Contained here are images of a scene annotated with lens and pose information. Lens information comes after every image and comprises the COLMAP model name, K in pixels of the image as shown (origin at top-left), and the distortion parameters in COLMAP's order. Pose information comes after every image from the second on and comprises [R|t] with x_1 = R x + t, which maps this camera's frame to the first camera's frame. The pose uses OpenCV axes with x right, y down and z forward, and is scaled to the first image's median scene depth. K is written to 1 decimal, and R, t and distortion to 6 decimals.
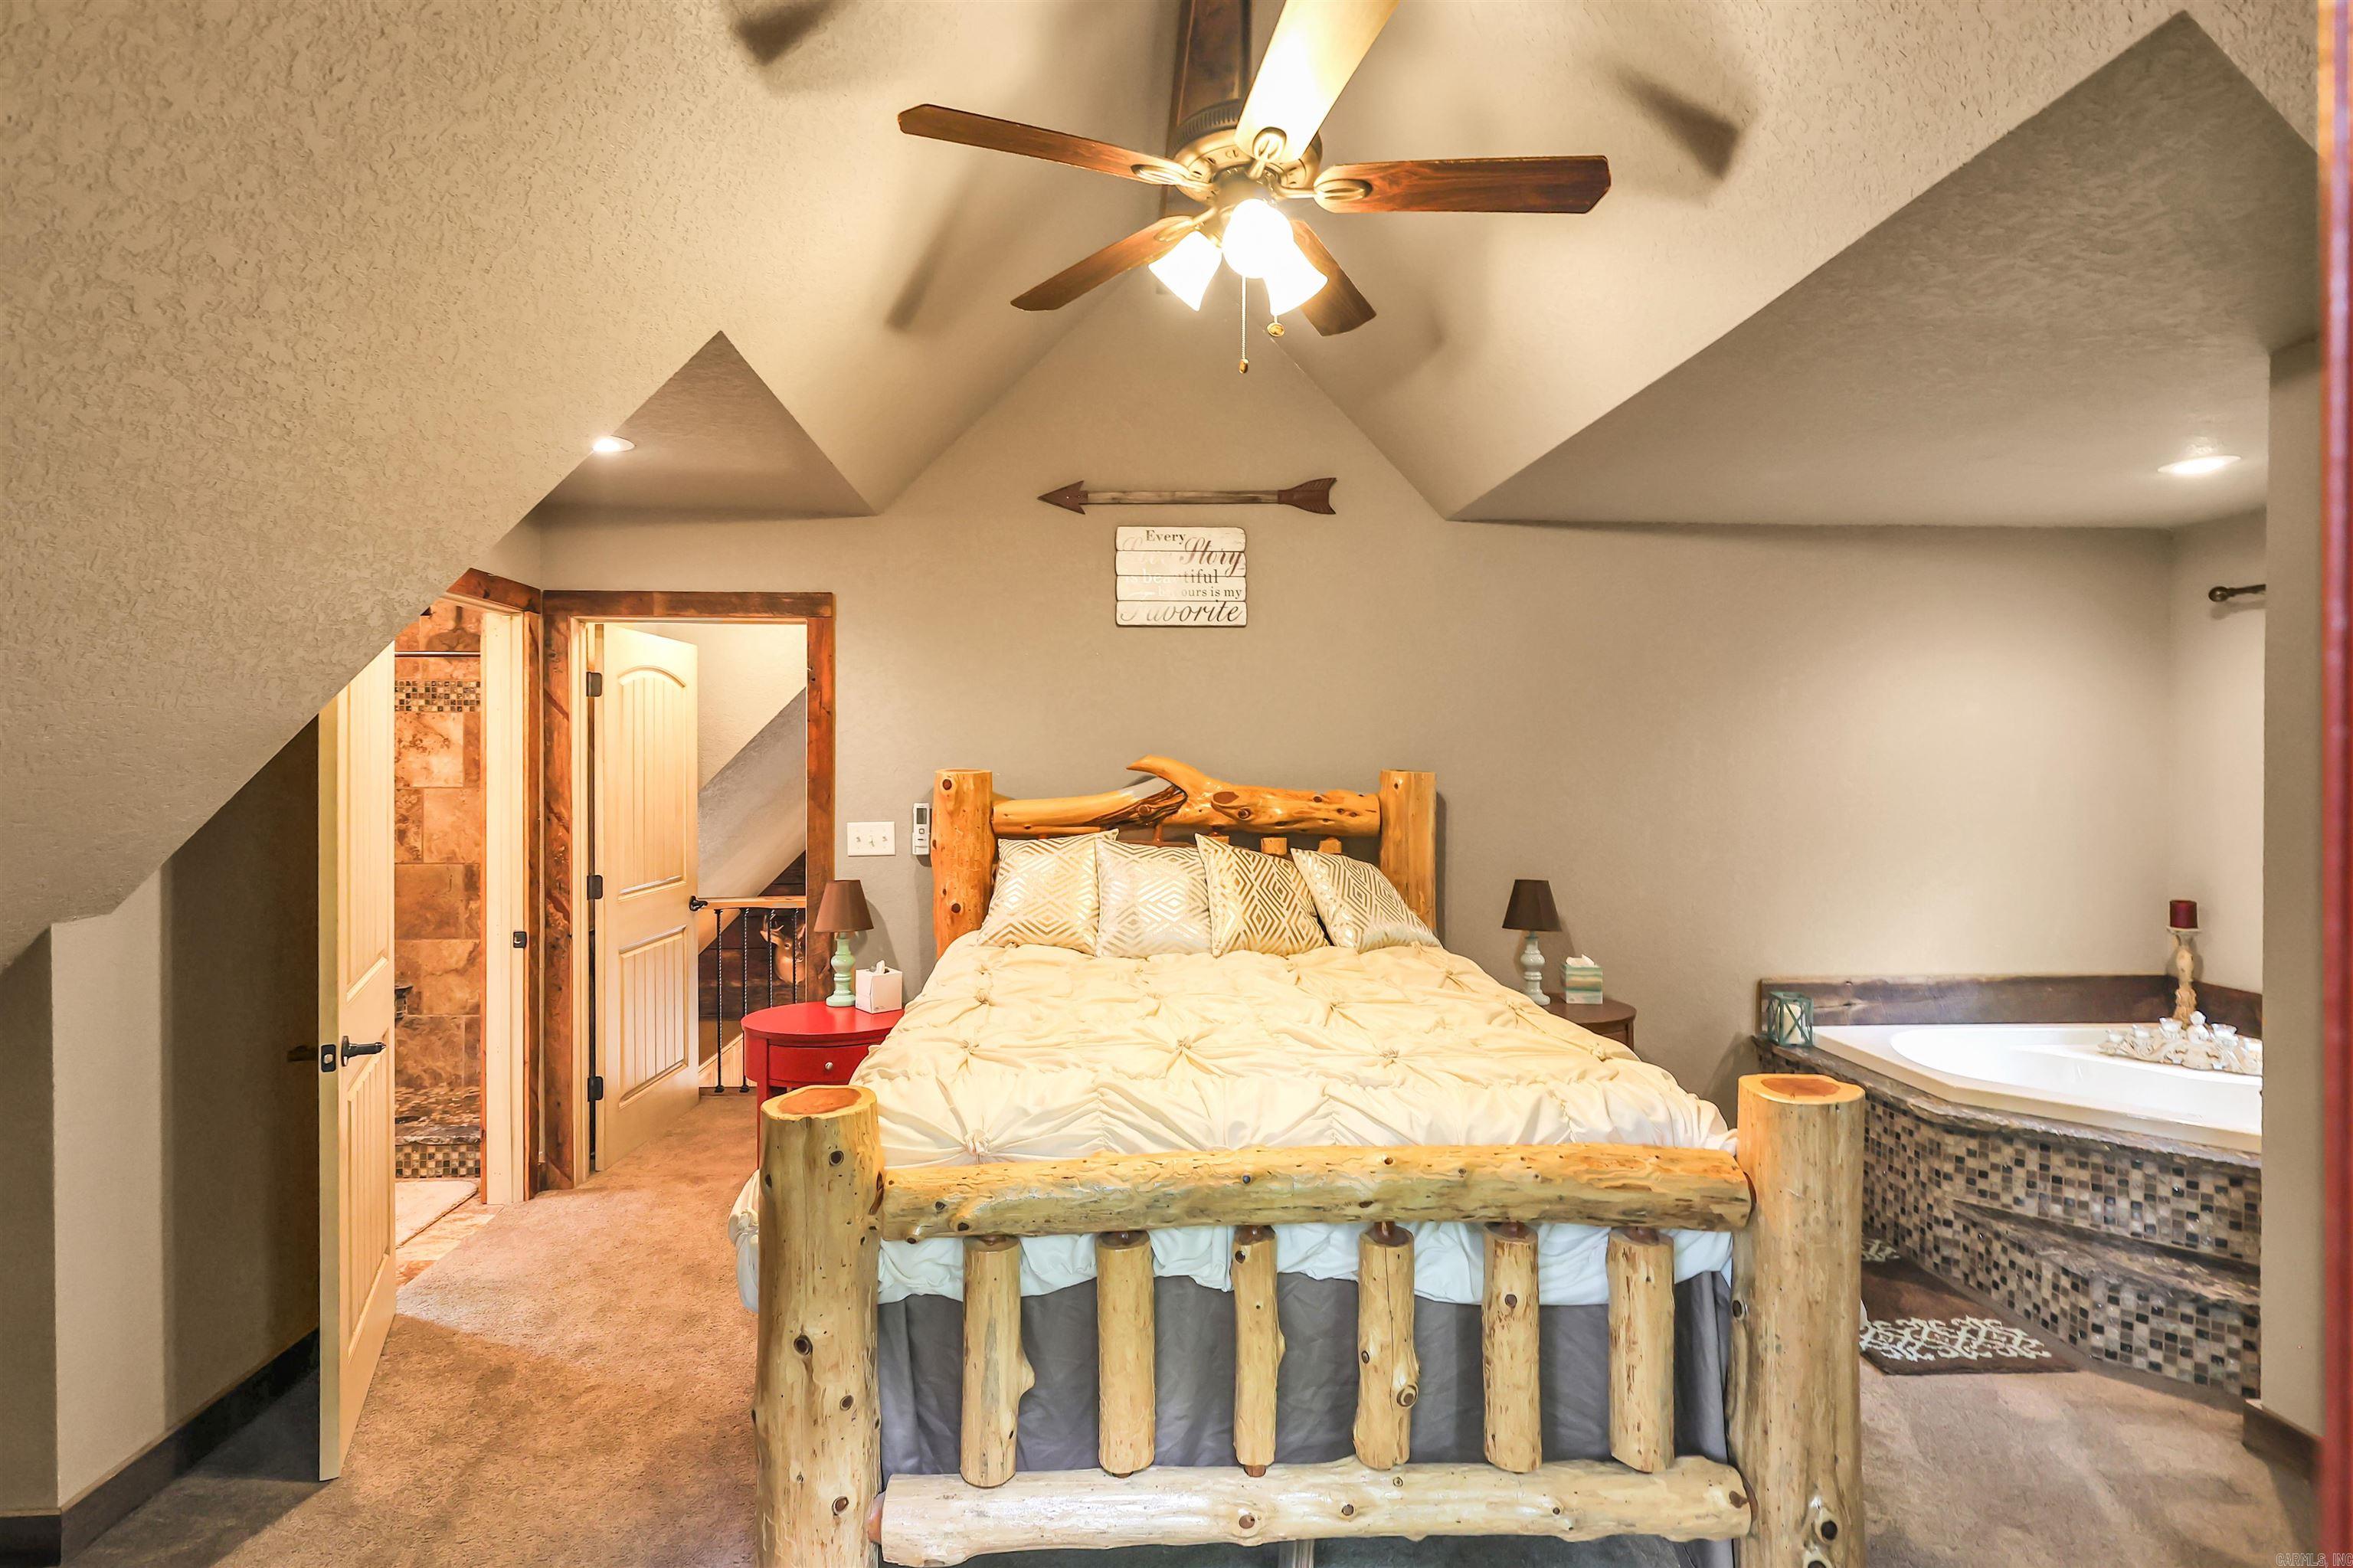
lens RADIAL K [[1128.0, 0, 1160.7], [0, 1128.0, 775.4], [0, 0, 1]] dist [-0.000886, -0.000608]
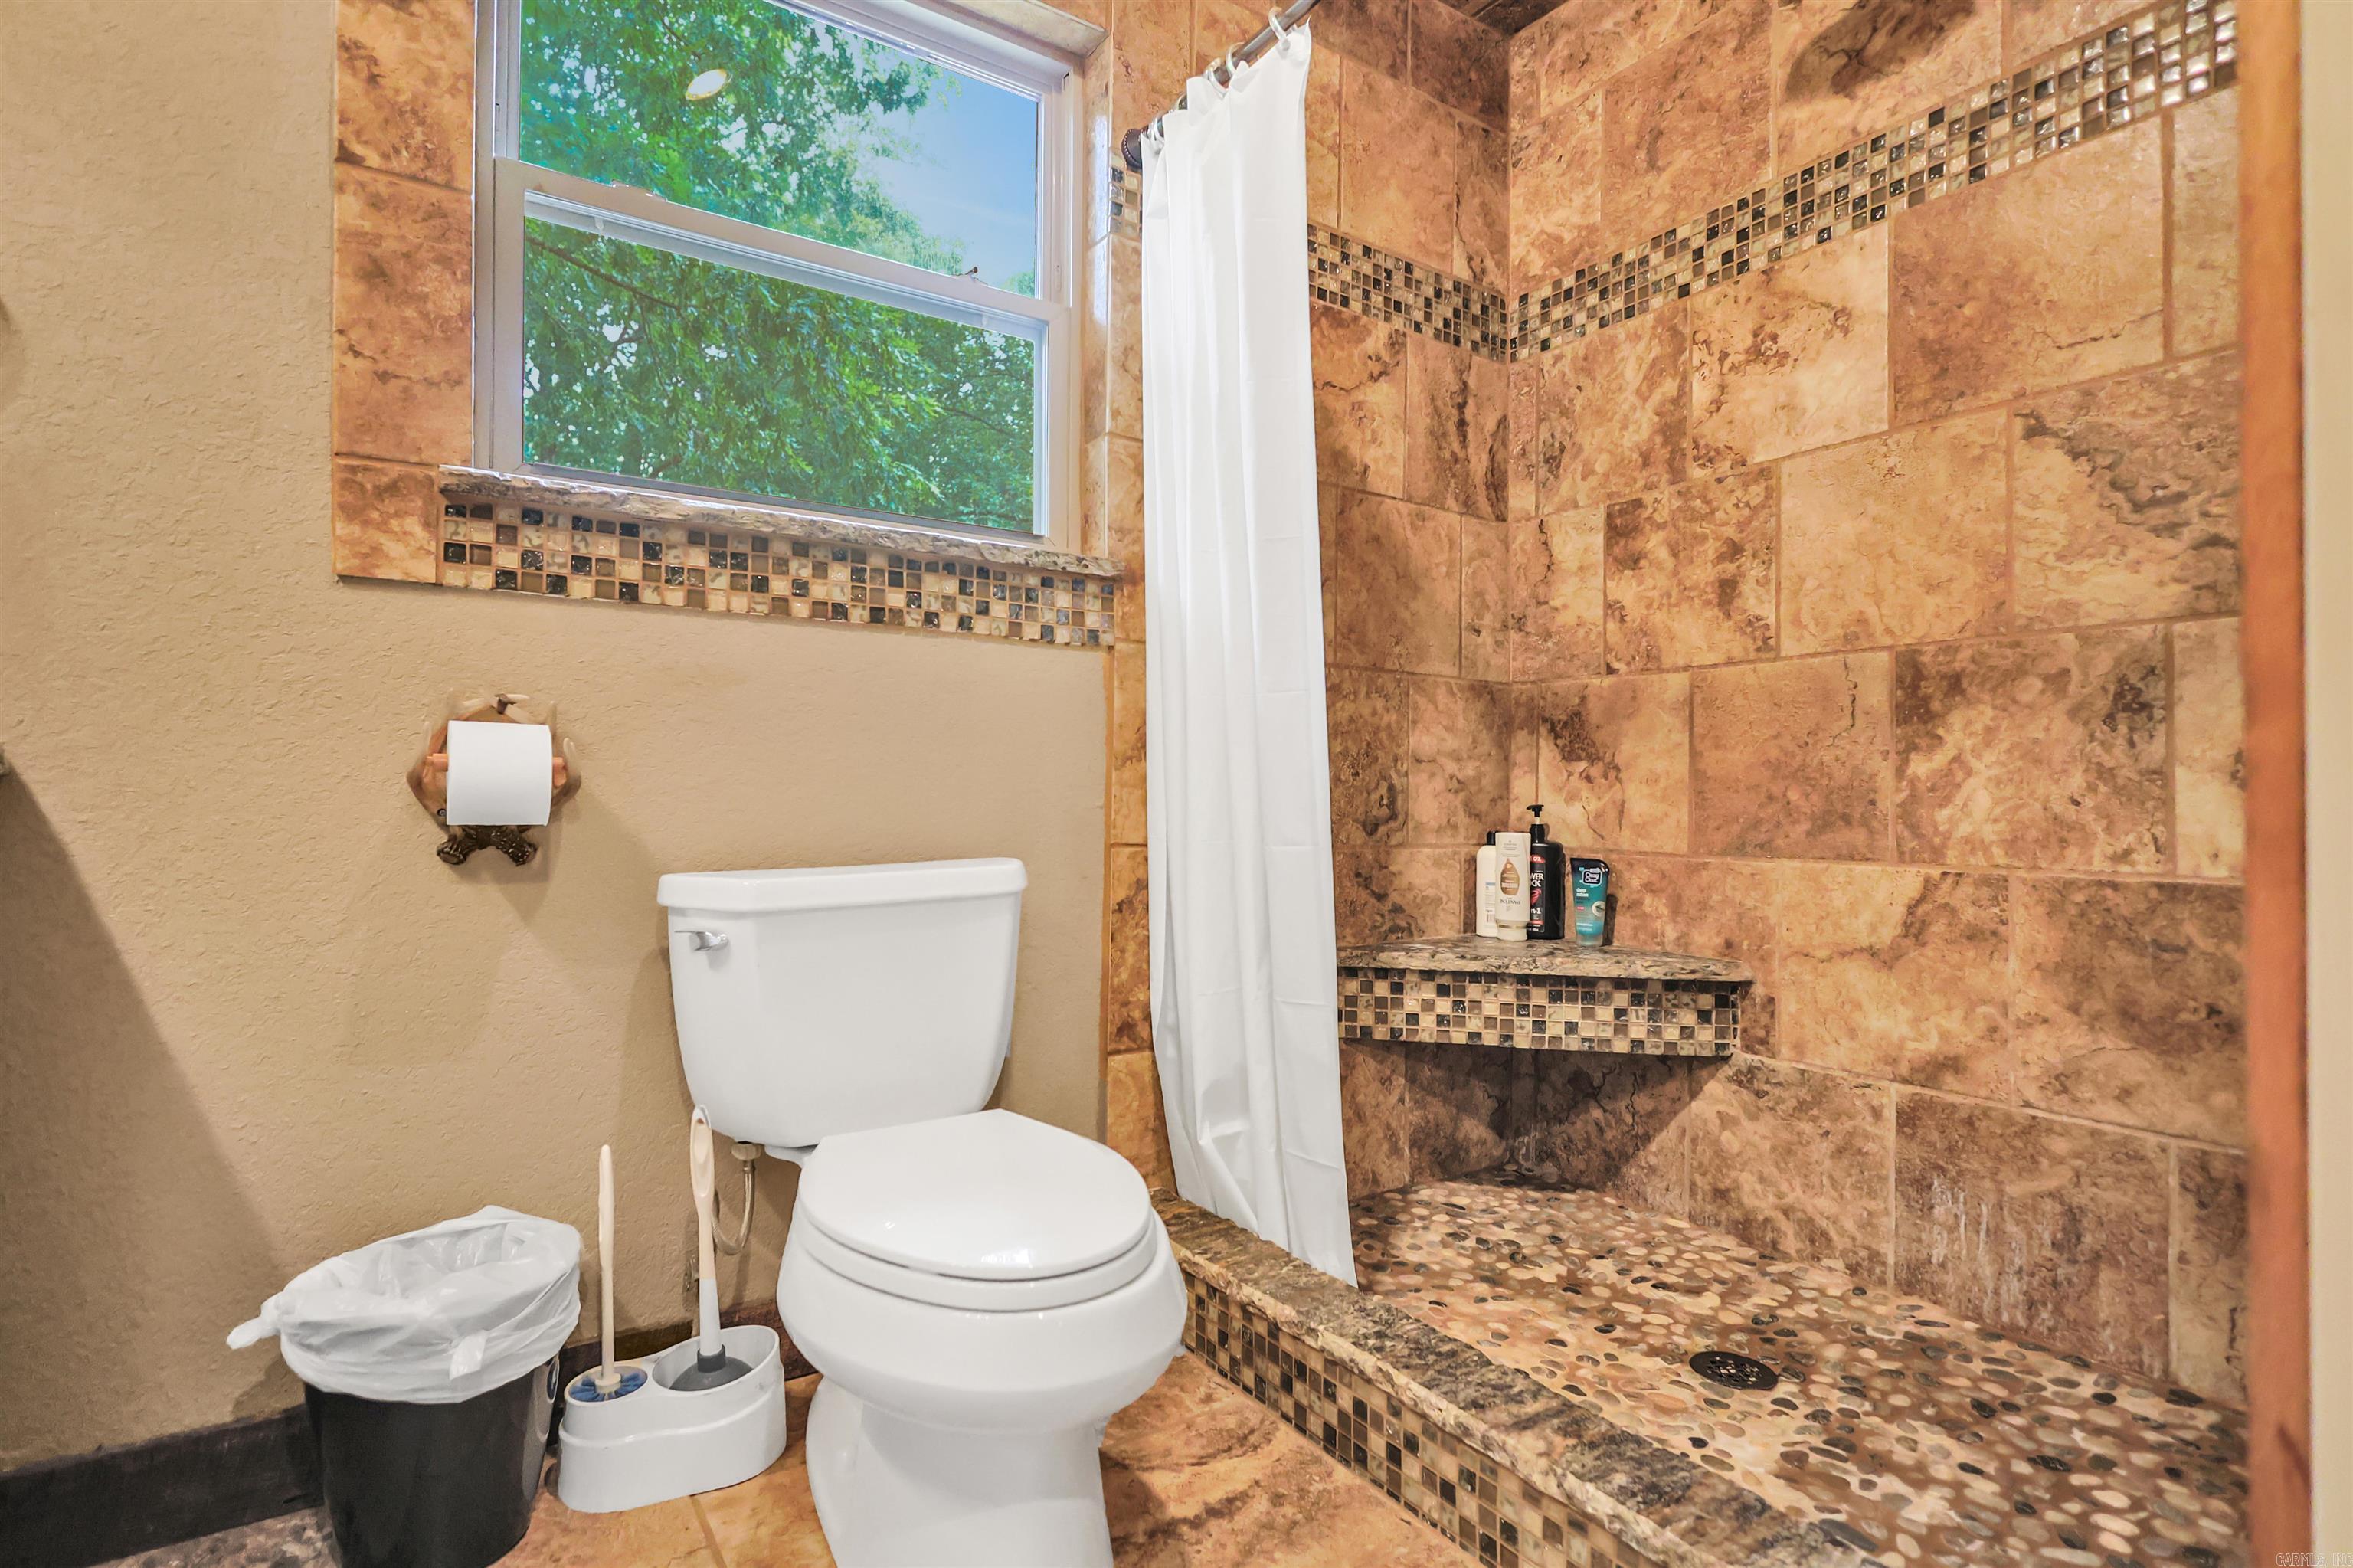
lens RADIAL K [[1180.0, 0, 1159.8], [0, 1180.0, 785.4], [0, 0, 1]] dist [-0.007322, 0.004720]
pose [[0.509263, -0.006408, -0.860587, -0.373028], [-0.005309, 0.999930, -0.010588, 0.111807], [0.860594, 0.009961, 0.509193, 0.550281]]
